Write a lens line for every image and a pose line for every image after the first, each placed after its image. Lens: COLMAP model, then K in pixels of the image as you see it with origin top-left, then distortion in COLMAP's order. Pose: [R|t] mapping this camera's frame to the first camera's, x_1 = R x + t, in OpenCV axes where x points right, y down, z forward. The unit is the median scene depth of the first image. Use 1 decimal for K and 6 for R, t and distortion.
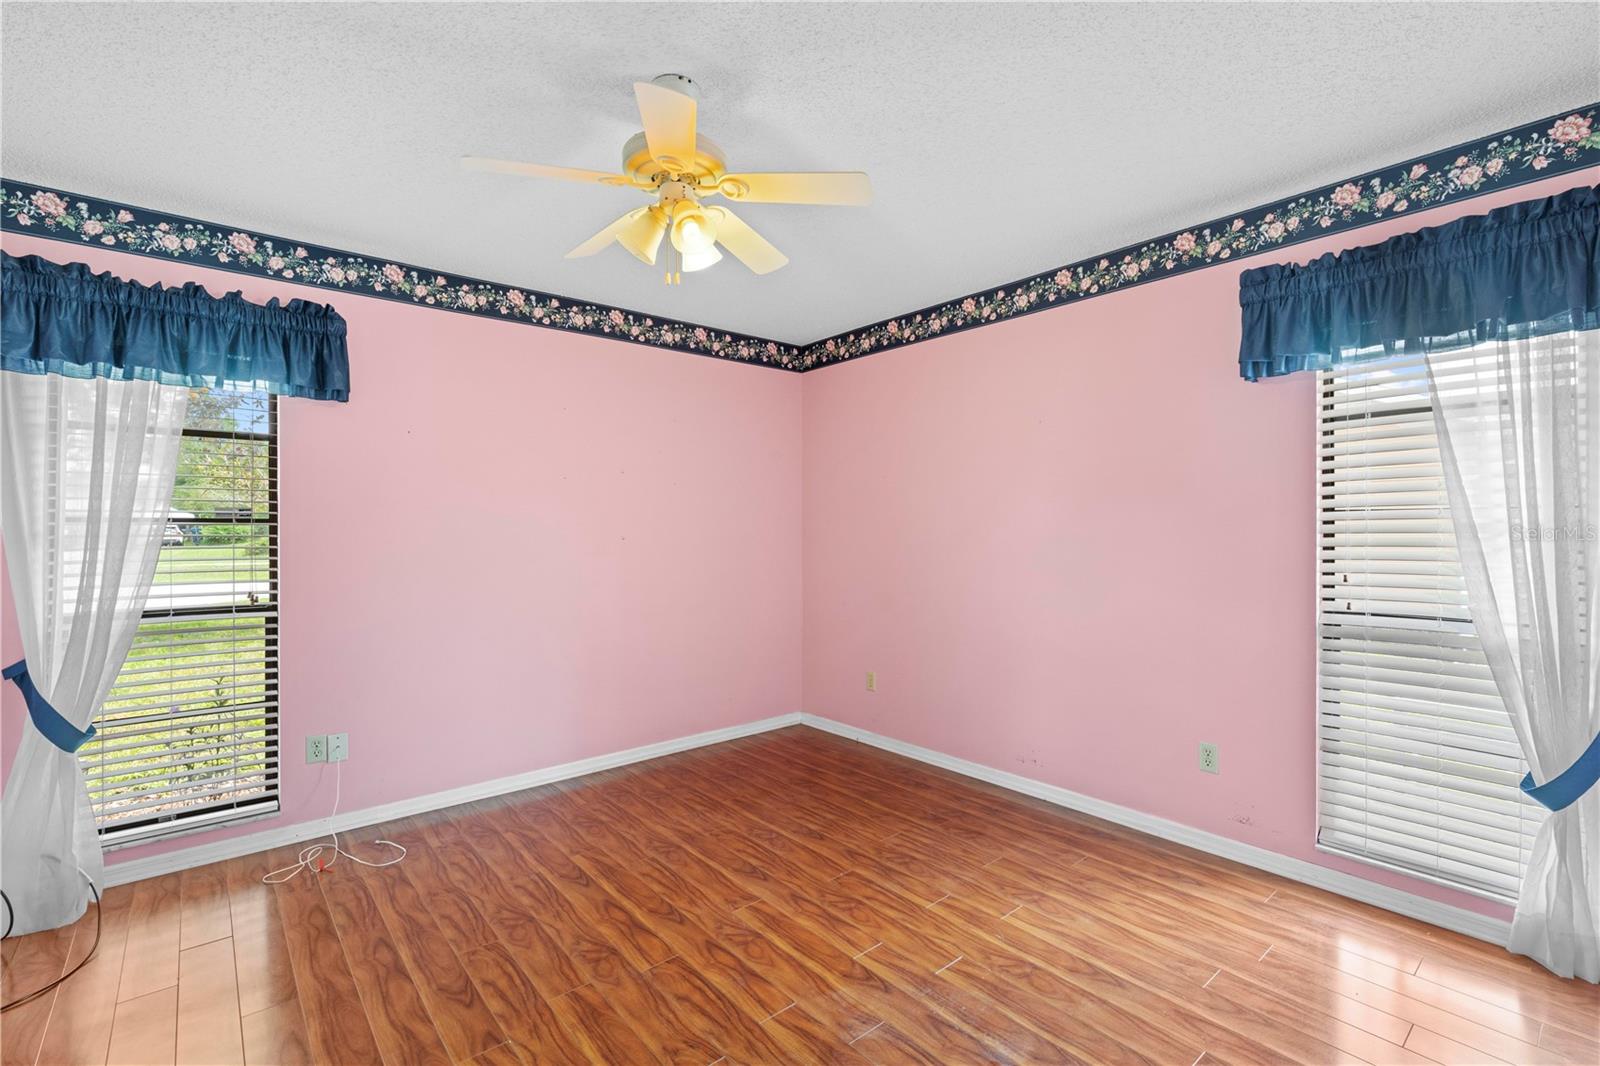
lens RADIAL K [[702.0, 0, 808.9], [0, 702.0, 533.1], [0, 0, 1]] dist [0.000676, -0.000220]
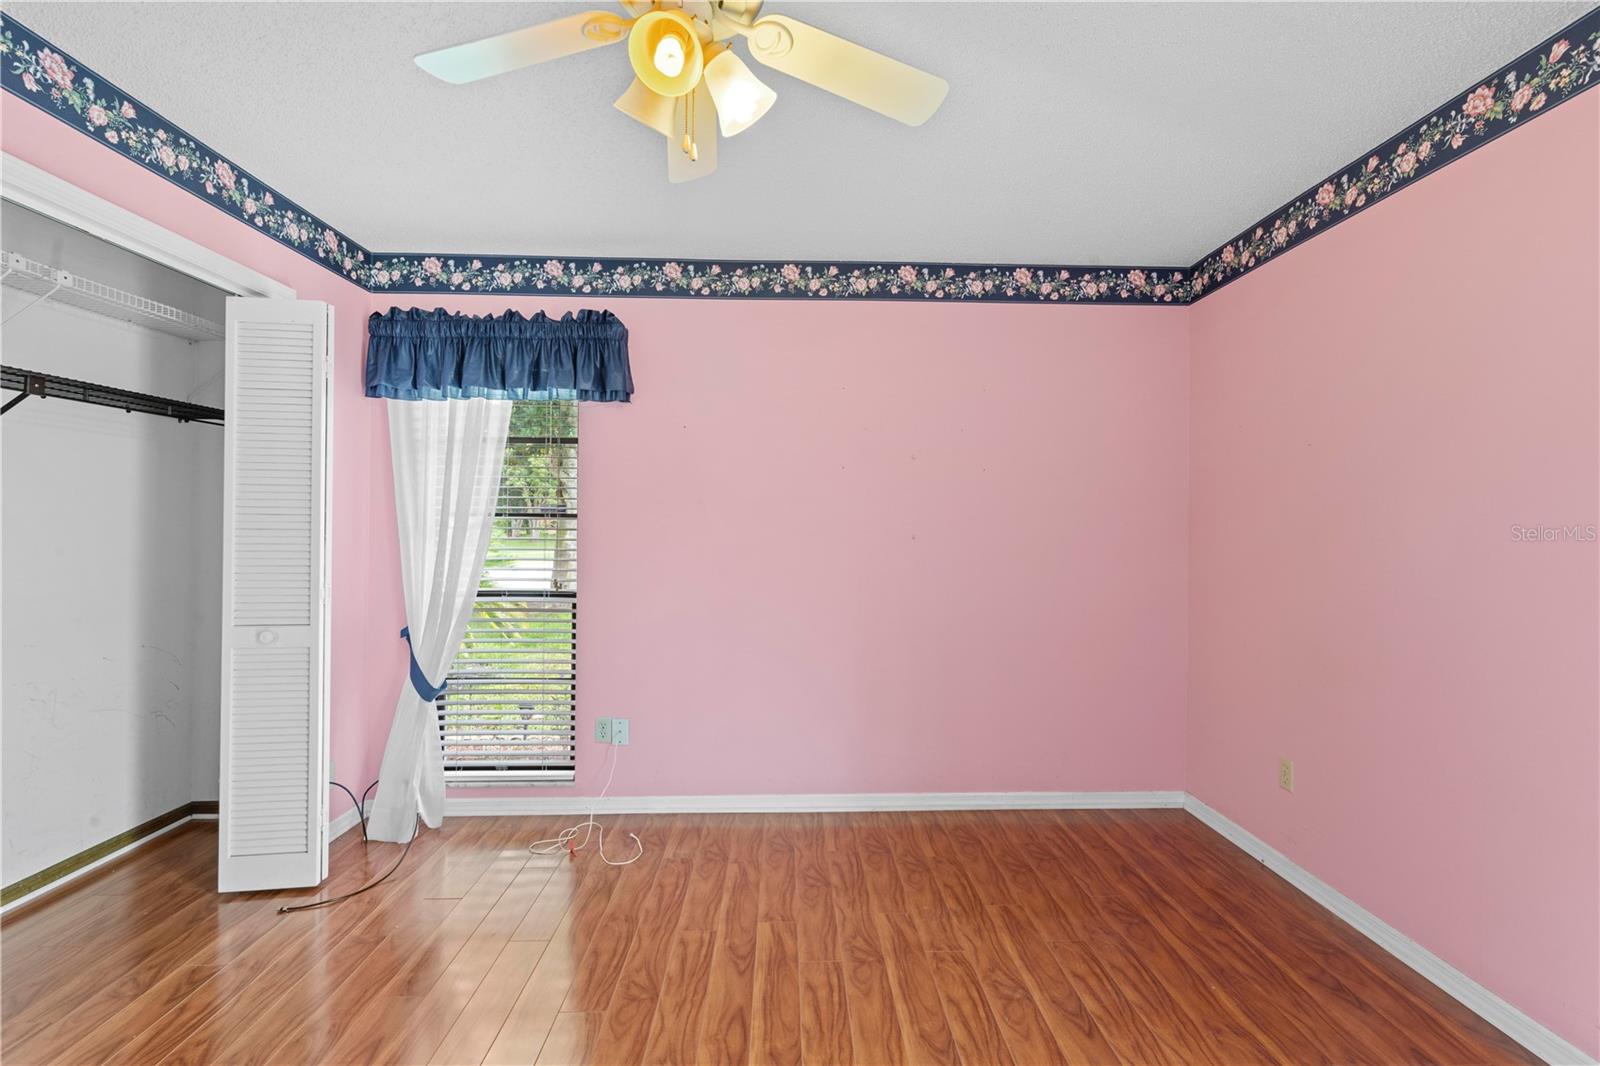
lens RADIAL K [[702.0, 0, 798.3], [0, 702.0, 523.2], [0, 0, 1]] dist [0.000676, -0.000220]
pose [[0.785873, 0.007470, -0.618343, 0.192891], [-0.013091, 0.999904, -0.004558, -0.005316], [0.618249, 0.011677, 0.785895, 0.352148]]
